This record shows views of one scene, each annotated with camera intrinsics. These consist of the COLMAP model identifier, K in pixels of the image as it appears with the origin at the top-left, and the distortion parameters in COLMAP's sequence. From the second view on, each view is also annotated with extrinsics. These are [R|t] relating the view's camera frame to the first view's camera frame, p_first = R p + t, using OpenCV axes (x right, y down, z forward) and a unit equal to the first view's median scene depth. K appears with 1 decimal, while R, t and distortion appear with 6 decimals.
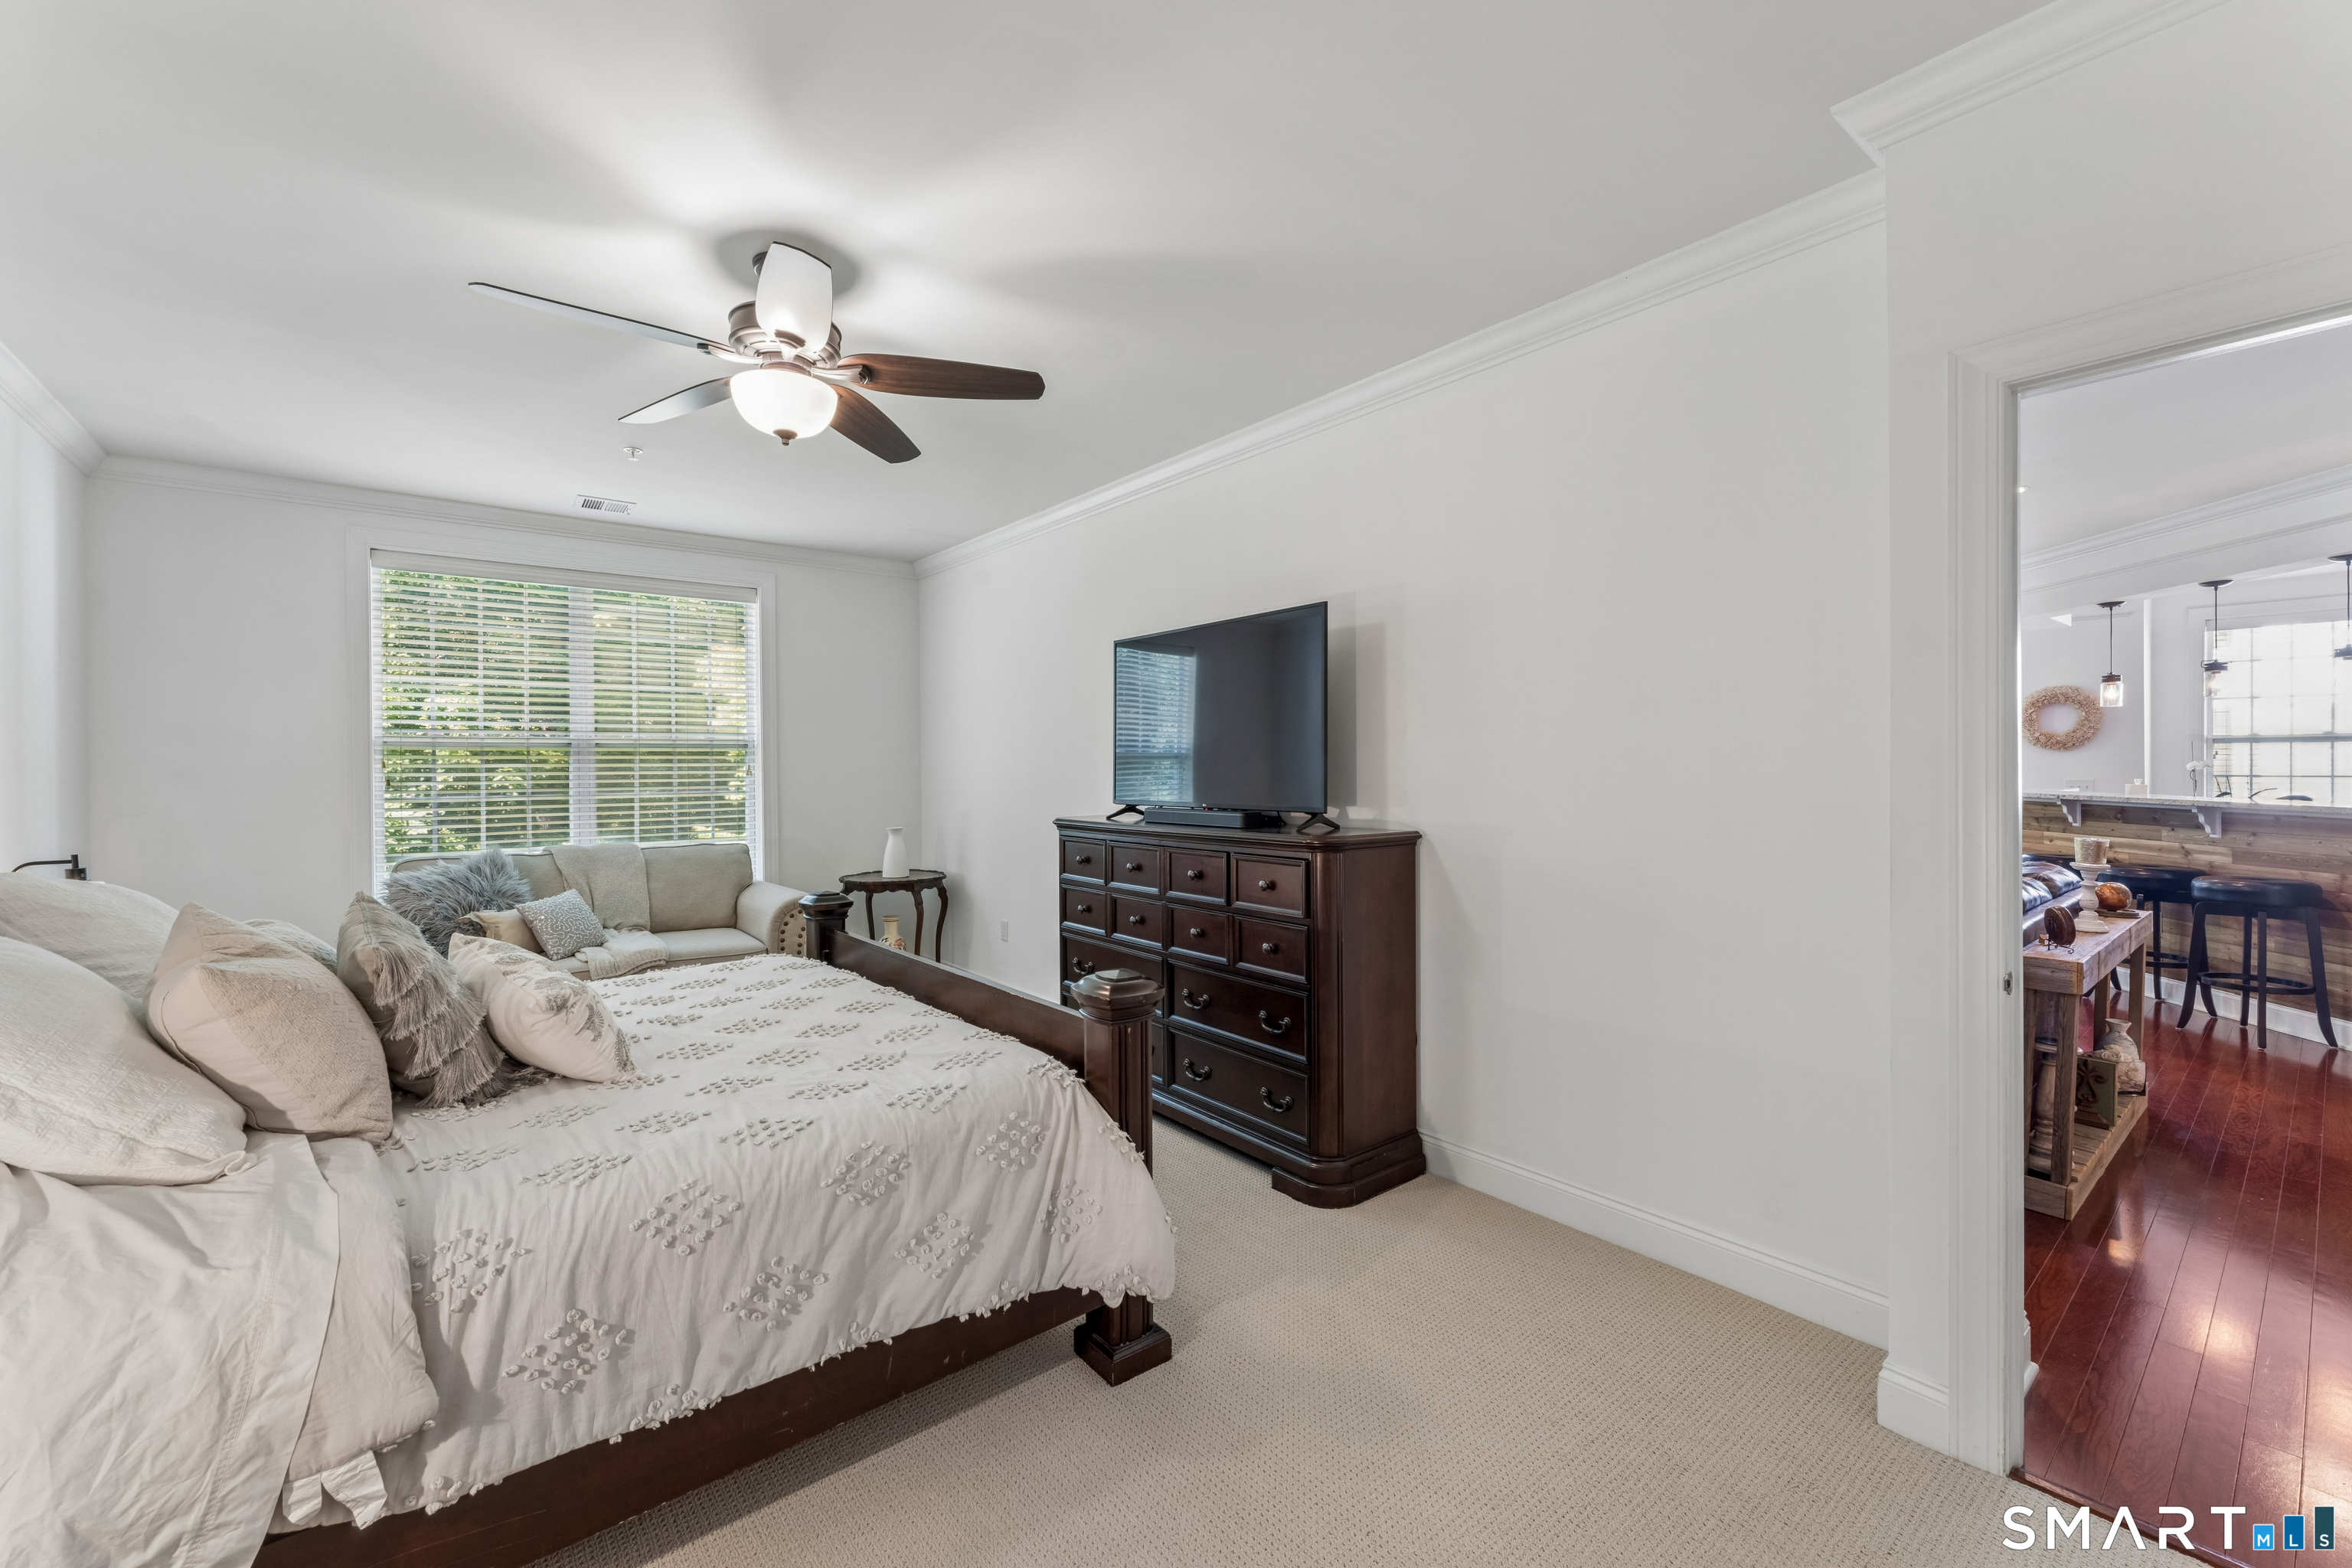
lens RADIAL K [[951.1, 0, 1154.1], [0, 951.1, 768.7], [0, 0, 1]] dist [-0.002642, -0.000415]
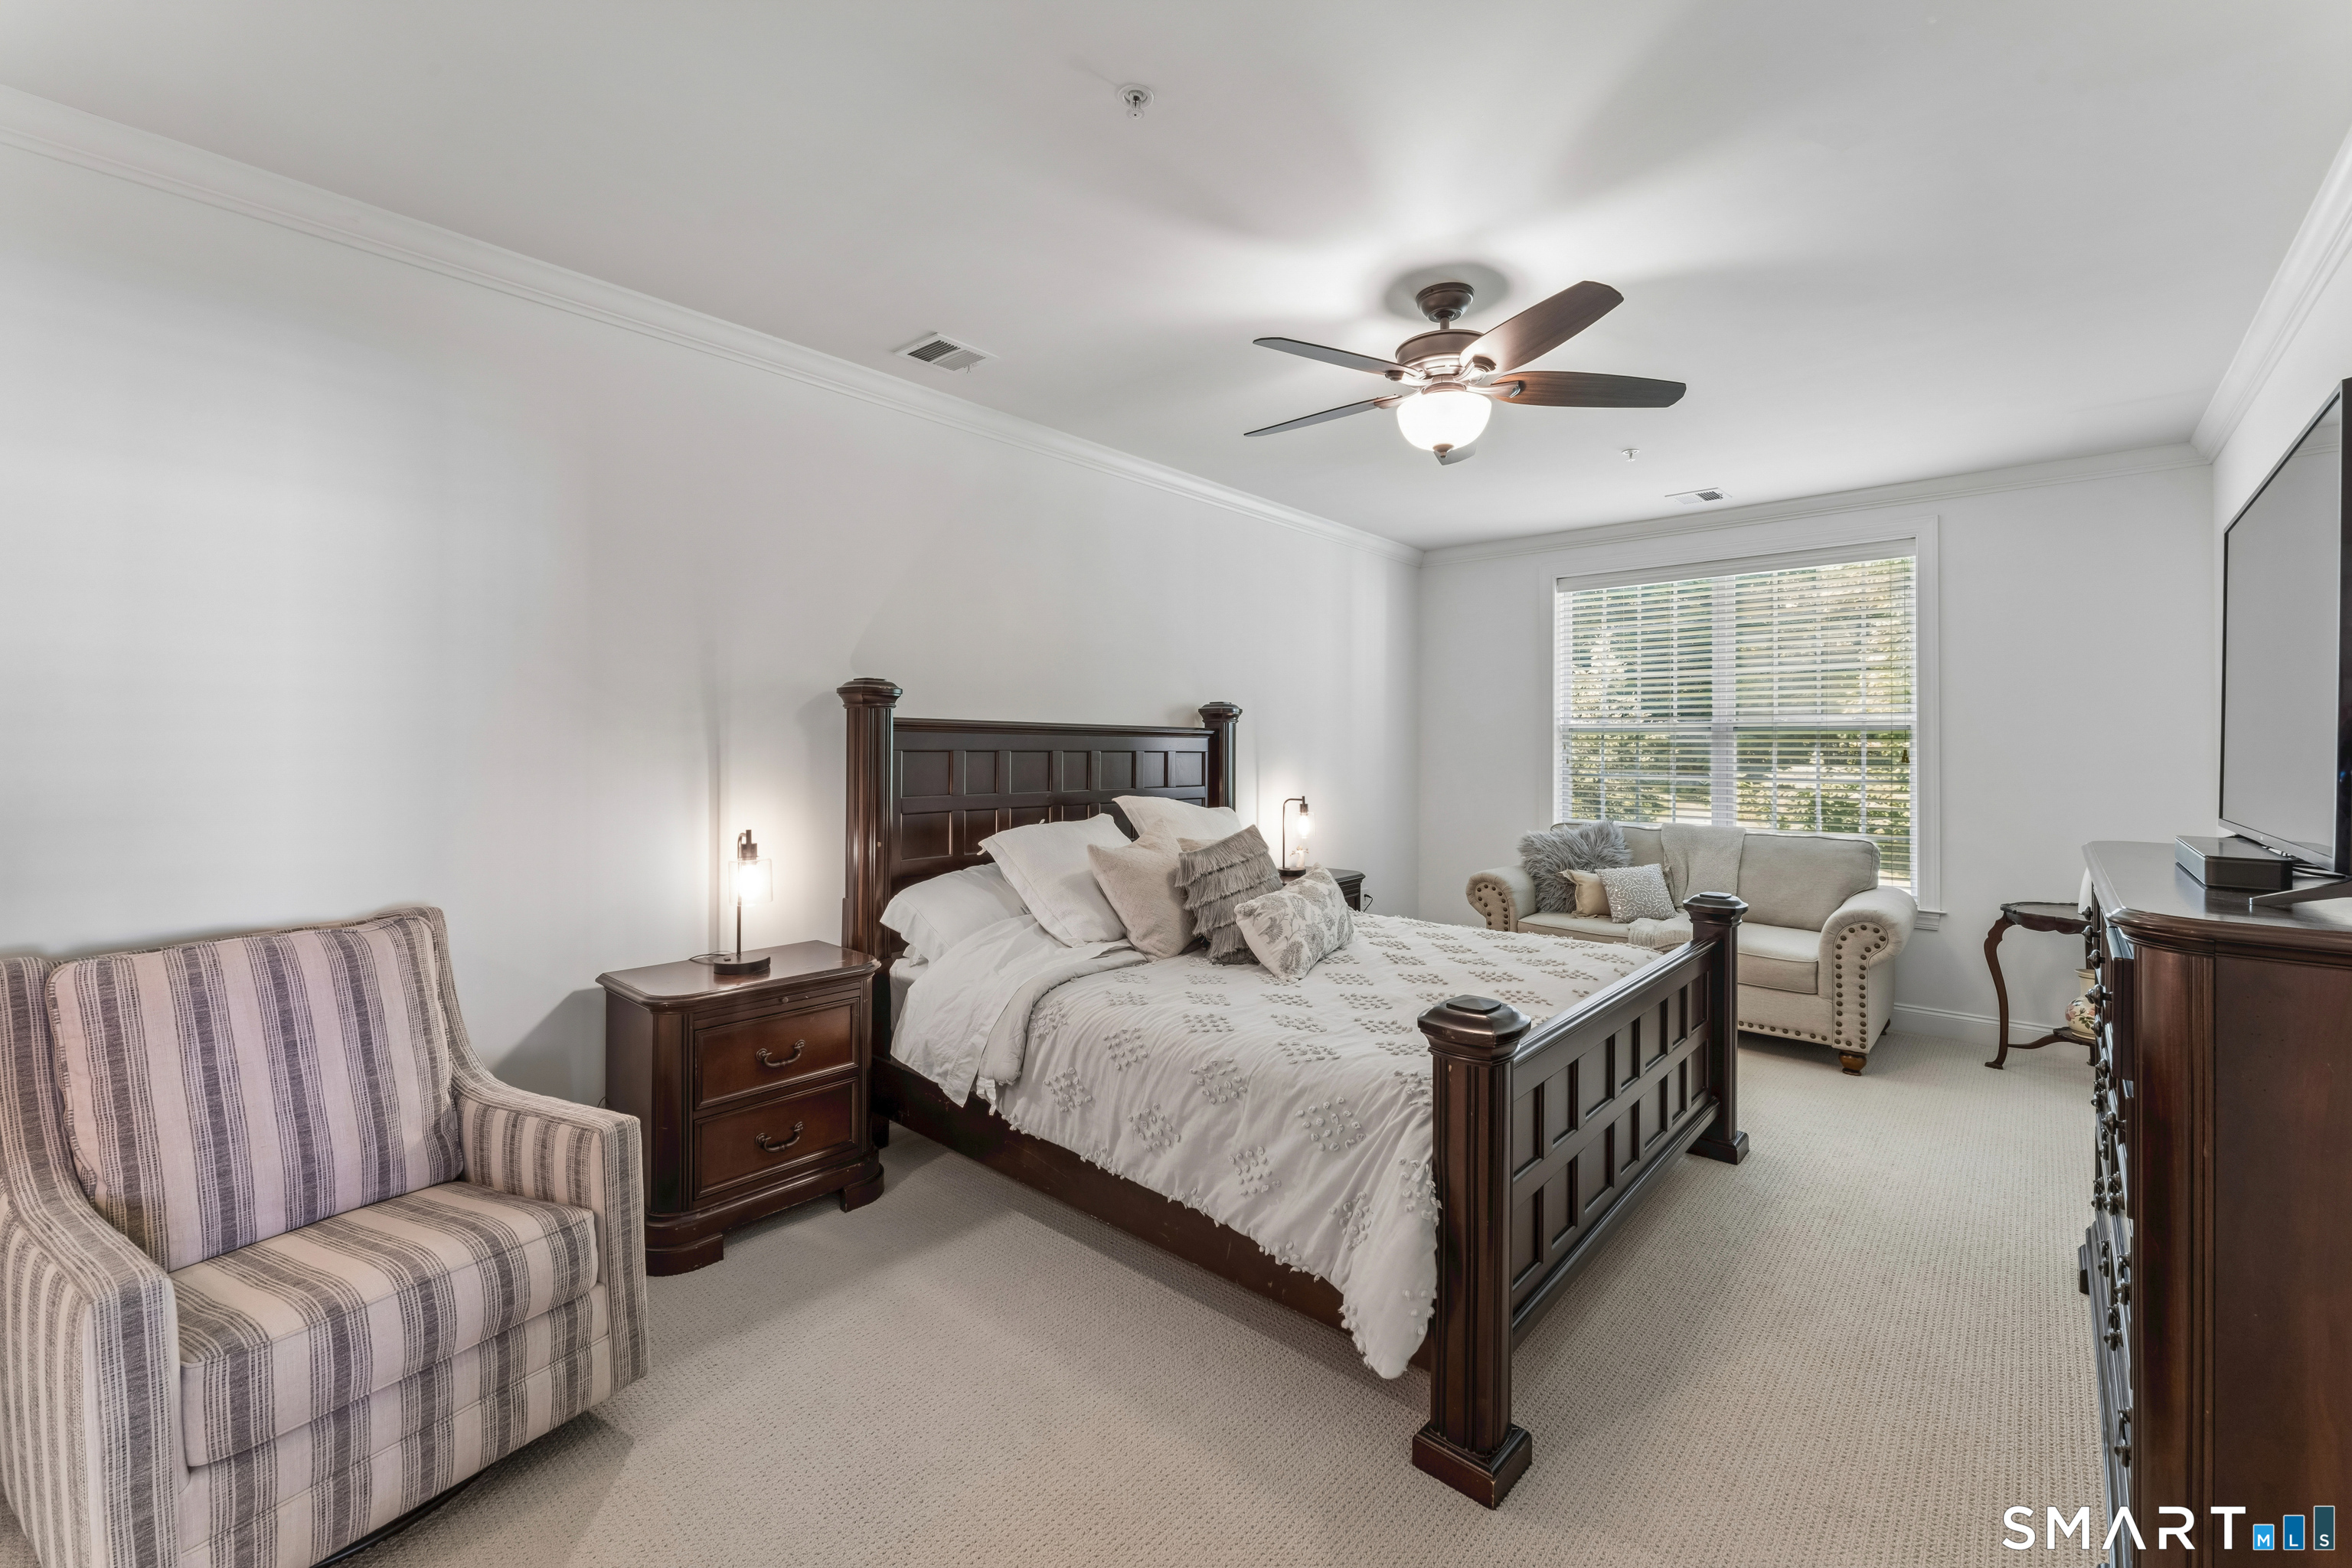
lens RADIAL K [[951.1, 0, 1190.9], [0, 951.1, 737.4], [0, 0, 1]] dist [-0.002642, -0.000415]
pose [[0.176822, -0.003731, -0.984236, 0.920713], [-0.011345, 0.999919, -0.005828, -0.009763], [0.984177, 0.012197, 0.176766, 0.754661]]
